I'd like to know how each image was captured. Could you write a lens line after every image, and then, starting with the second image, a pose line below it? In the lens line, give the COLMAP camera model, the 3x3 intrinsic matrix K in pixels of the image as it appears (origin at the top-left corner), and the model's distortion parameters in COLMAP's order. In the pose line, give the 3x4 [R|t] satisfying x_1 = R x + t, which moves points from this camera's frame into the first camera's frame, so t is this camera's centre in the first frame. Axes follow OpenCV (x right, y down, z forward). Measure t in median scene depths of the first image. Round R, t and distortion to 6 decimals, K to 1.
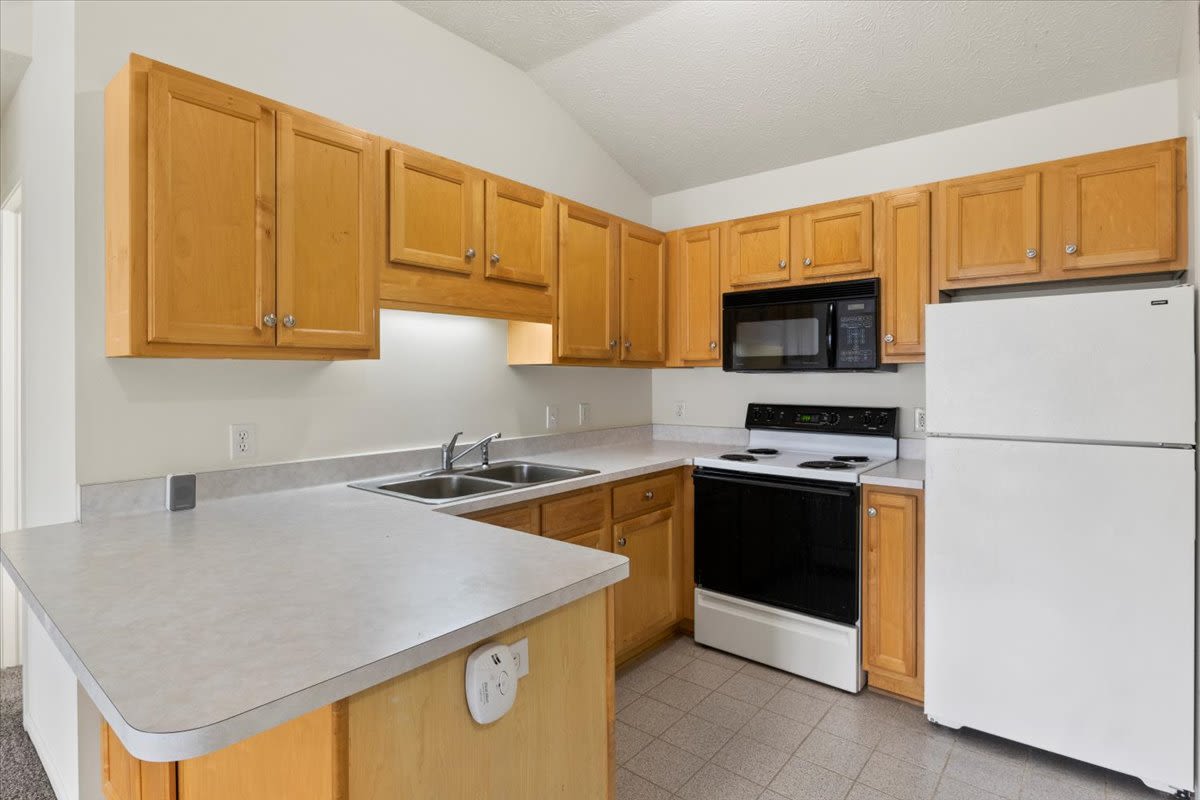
lens RADIAL K [[597.6, 0, 611.0], [0, 597.6, 388.9], [0, 0, 1]] dist [-0.009456, -0.000310]
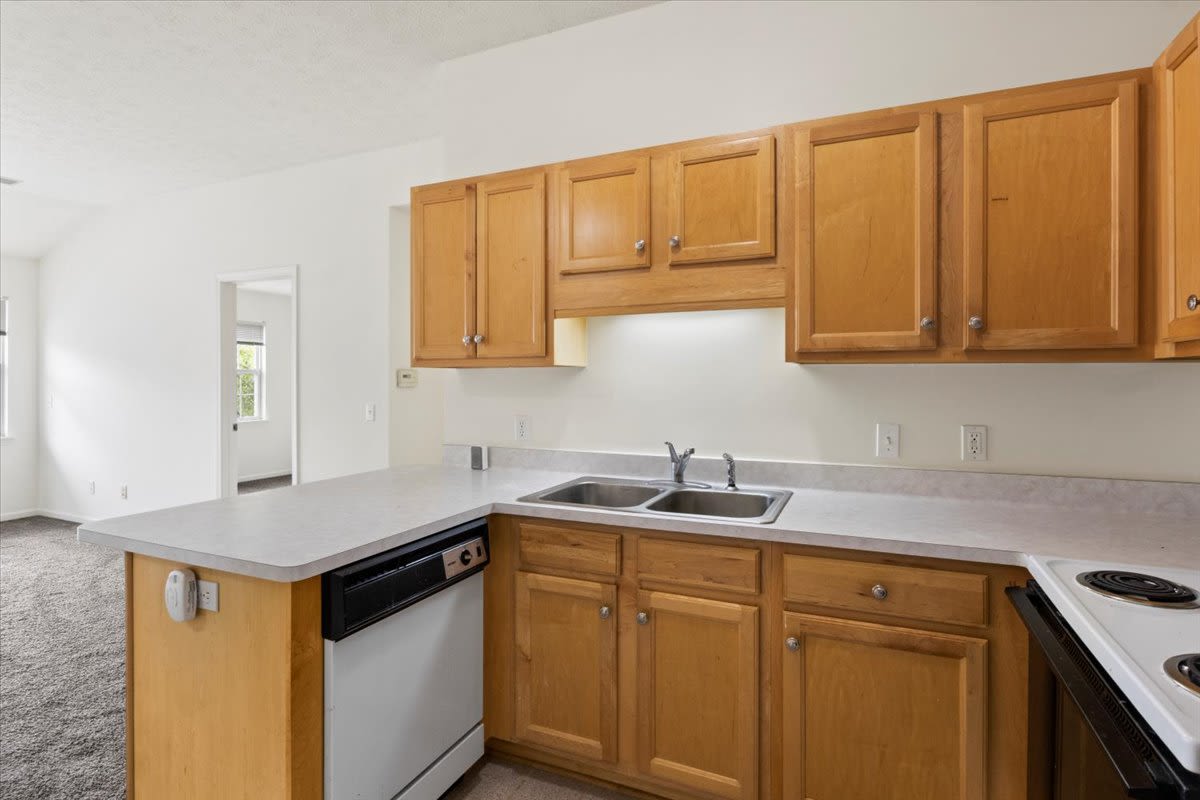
lens RADIAL K [[597.6, 0, 609.8], [0, 597.6, 388.1], [0, 0, 1]] dist [-0.009456, -0.000310]
pose [[0.262755, 0.004615, -0.964852, 0.515490], [-0.023027, 0.999734, -0.001489, -0.004637], [0.964588, 0.022608, 0.262791, 0.586397]]
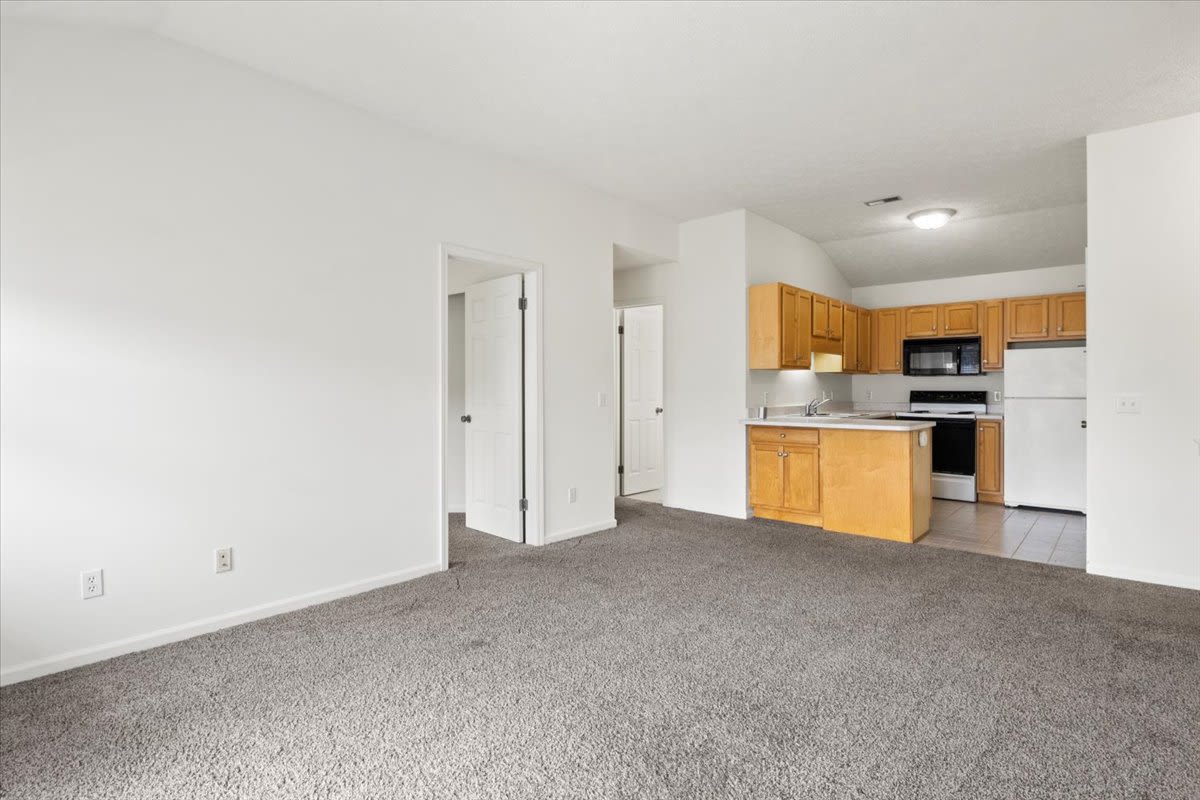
lens RADIAL K [[597.6, 0, 603.4], [0, 597.6, 399.0], [0, 0, 1]] dist [-0.009456, -0.000310]
pose [[0.999448, 0.001565, -0.033176, -0.970996], [-0.001548, 0.999999, 0.000544, 0.066575], [0.033177, -0.000493, 0.999449, -1.420858]]
